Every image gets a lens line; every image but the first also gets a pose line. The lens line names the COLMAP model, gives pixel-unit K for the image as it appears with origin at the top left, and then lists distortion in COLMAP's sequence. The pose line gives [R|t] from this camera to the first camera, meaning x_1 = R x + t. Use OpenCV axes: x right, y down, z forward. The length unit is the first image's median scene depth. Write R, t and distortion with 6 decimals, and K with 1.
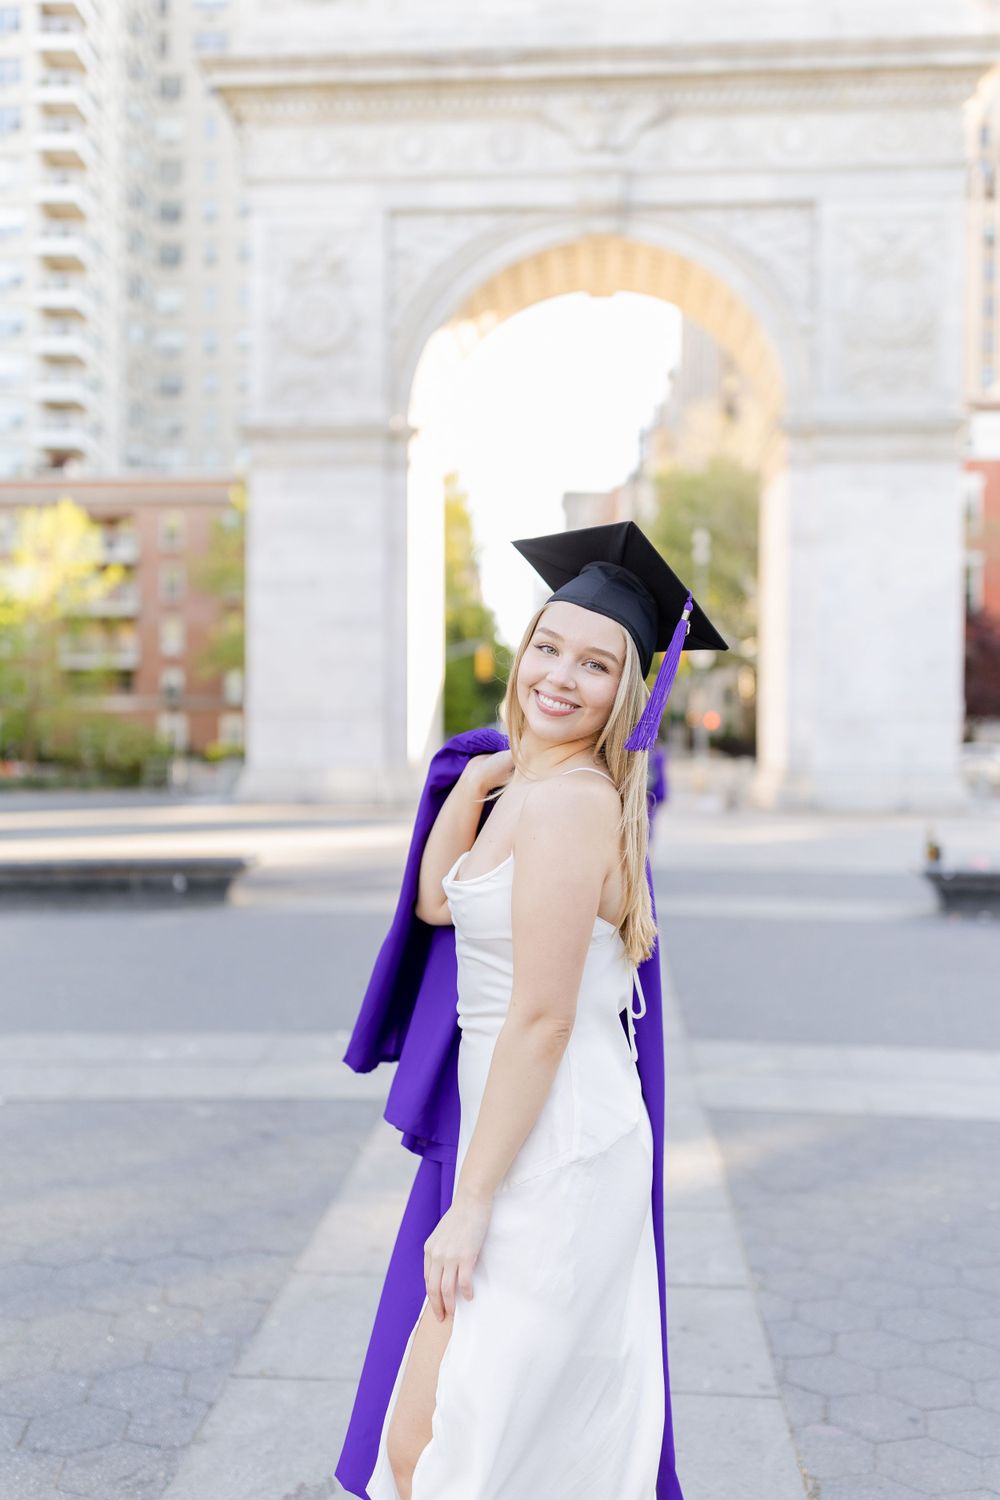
lens RADIAL K [[1441.4, 0, 506.9], [0, 1441.4, 767.9], [0, 0, 1]] dist [-0.011489, 0.000000]
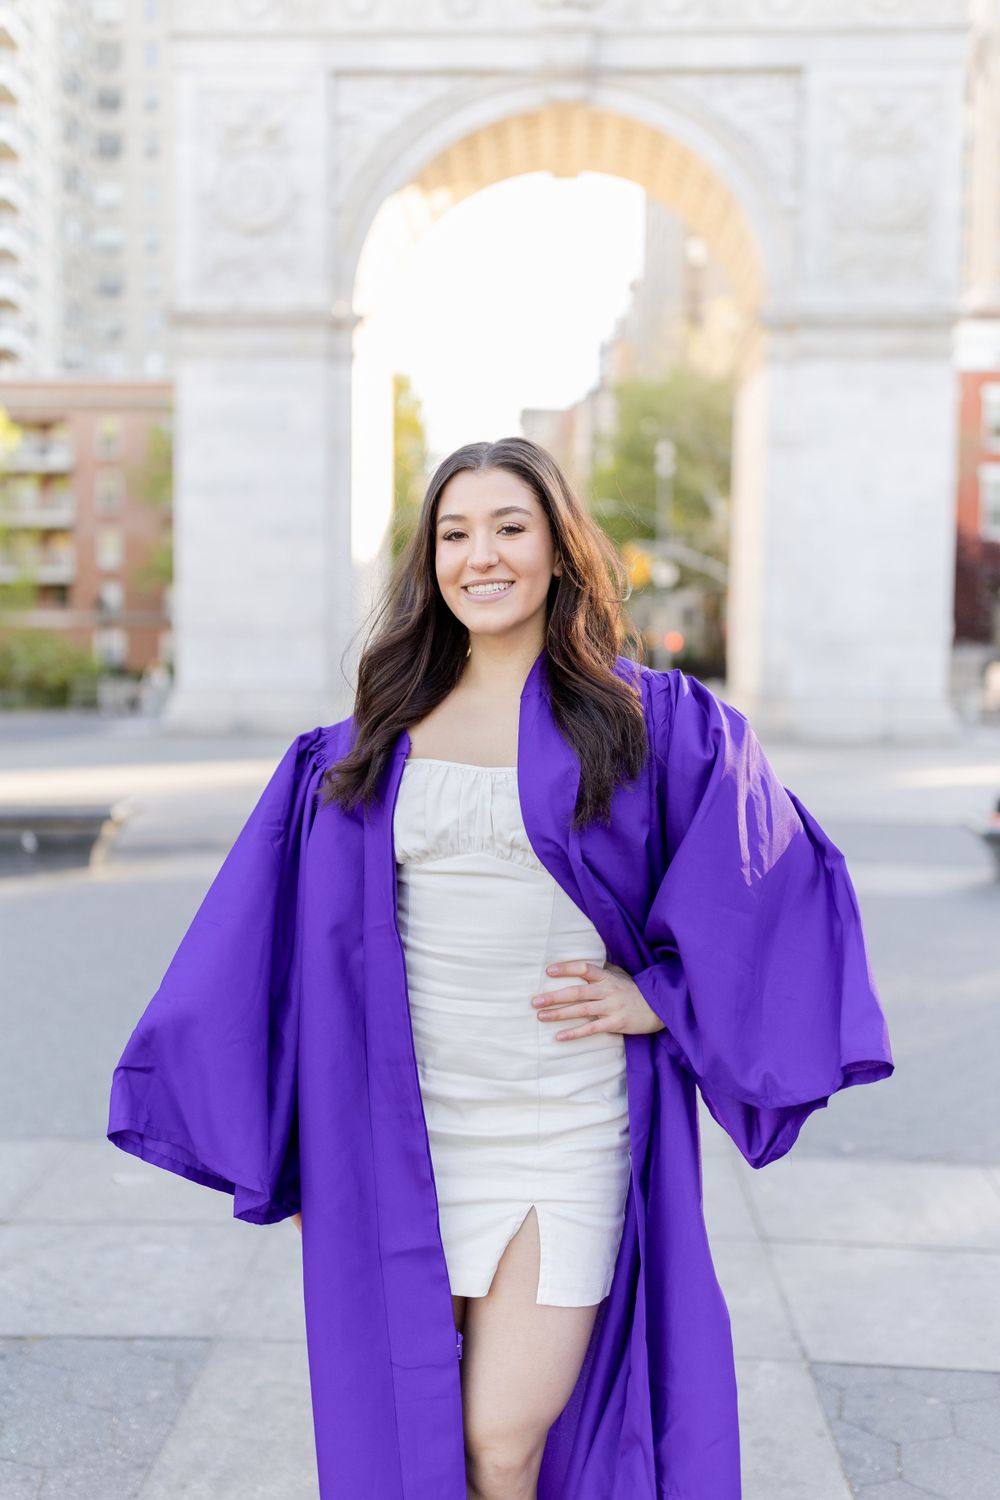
lens RADIAL K [[1441.4, 0, 498.7], [0, 1441.4, 759.7], [0, 0, 1]] dist [-0.011489, 0.000000]
pose [[0.999648, 0.005592, 0.025919, 0.001522], [-0.006863, 0.998763, 0.049245, -0.001355], [-0.025612, -0.049406, 0.998450, 0.076565]]
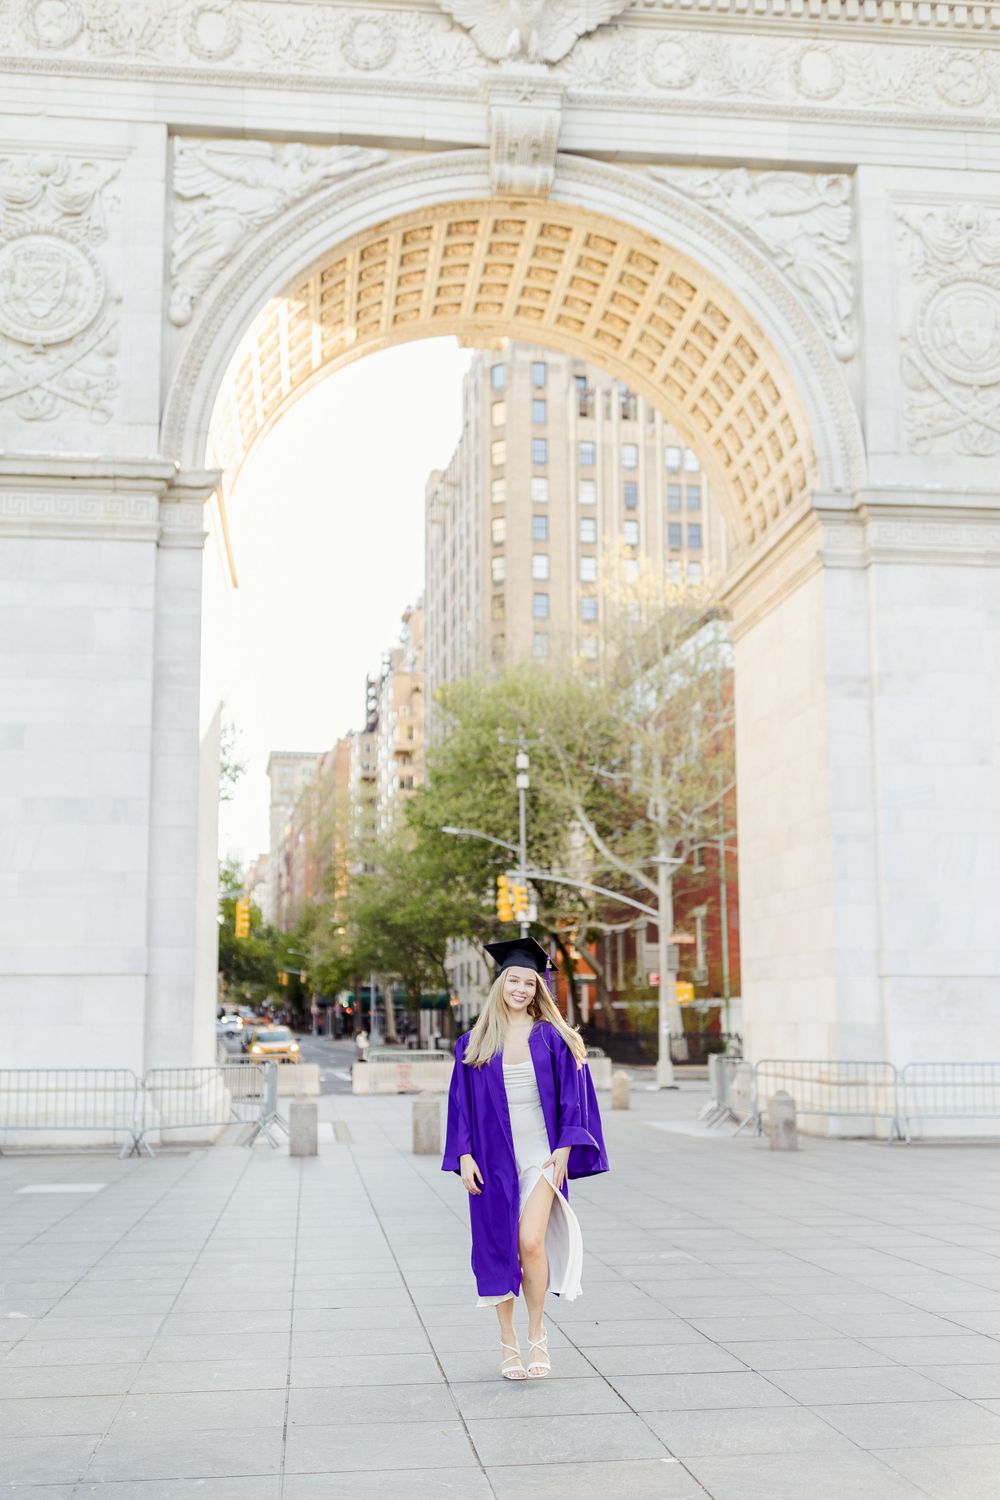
lens RADIAL K [[1499.8, 0, 477.0], [0, 1499.8, 818.5], [0, 0, 1]] dist [-0.008616, 0.000000]
pose [[0.983795, 0.016643, 0.178521, -0.062918], [0.011039, 0.988171, -0.152959, -0.006938], [-0.178955, 0.152451, 0.971974, 0.416576]]
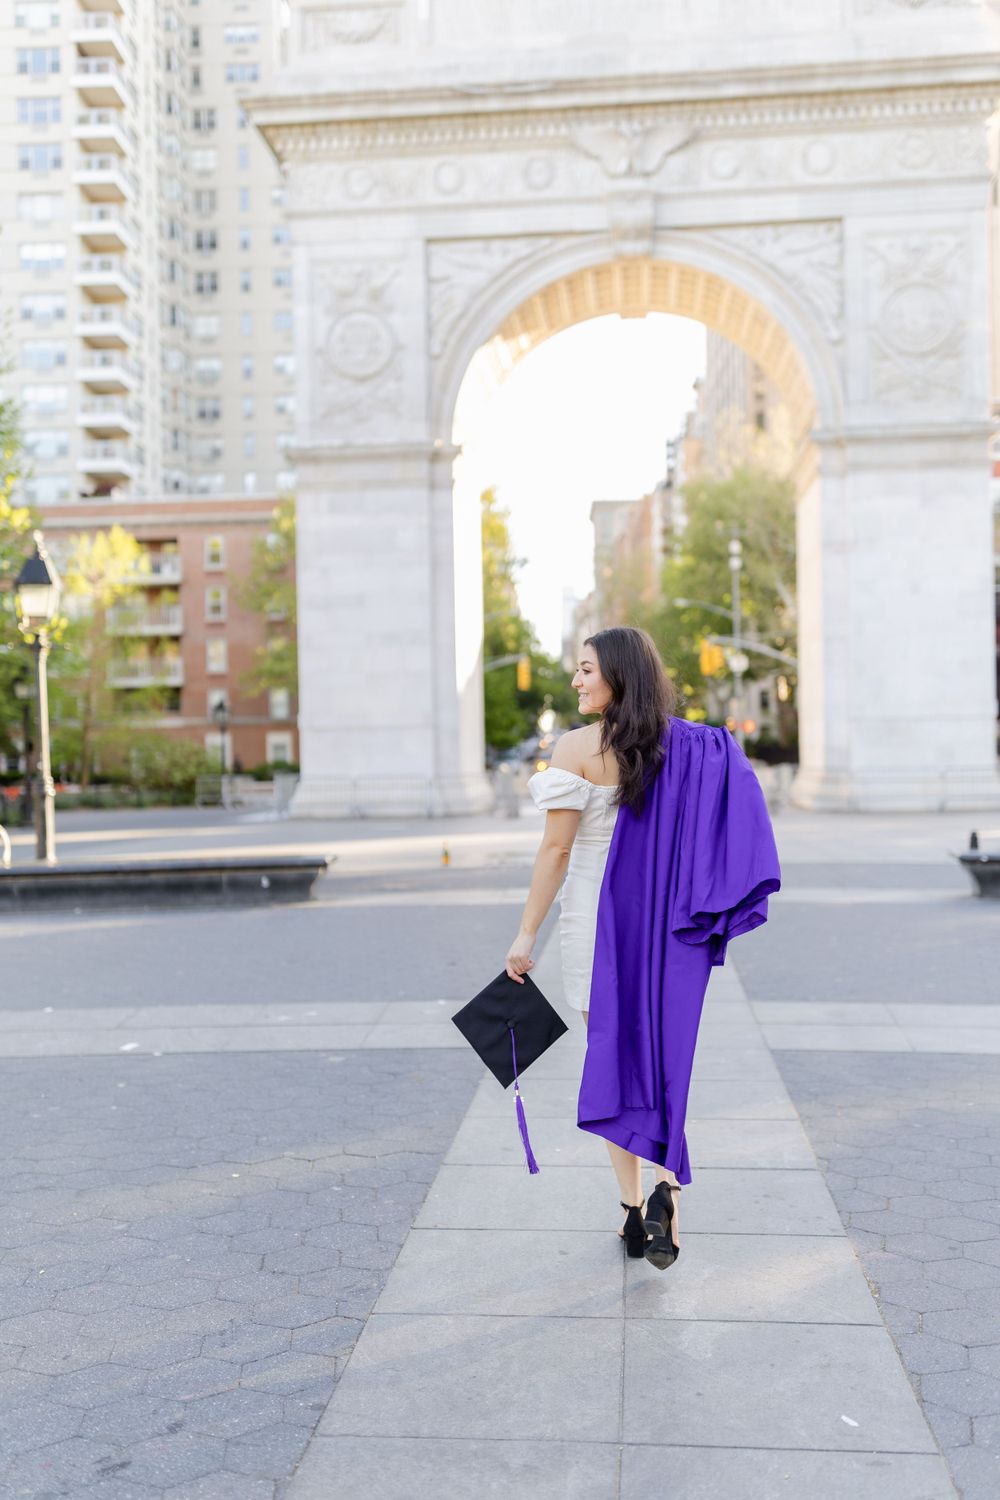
lens RADIAL K [[1441.4, 0, 503.9], [0, 1441.4, 751.2], [0, 0, 1]] dist [-0.011489, 0.000000]
pose [[0.999408, -0.020996, -0.027256, -0.006003], [0.020446, 0.999585, -0.020272, 0.002618], [0.027670, 0.019703, 0.999423, -0.024969]]
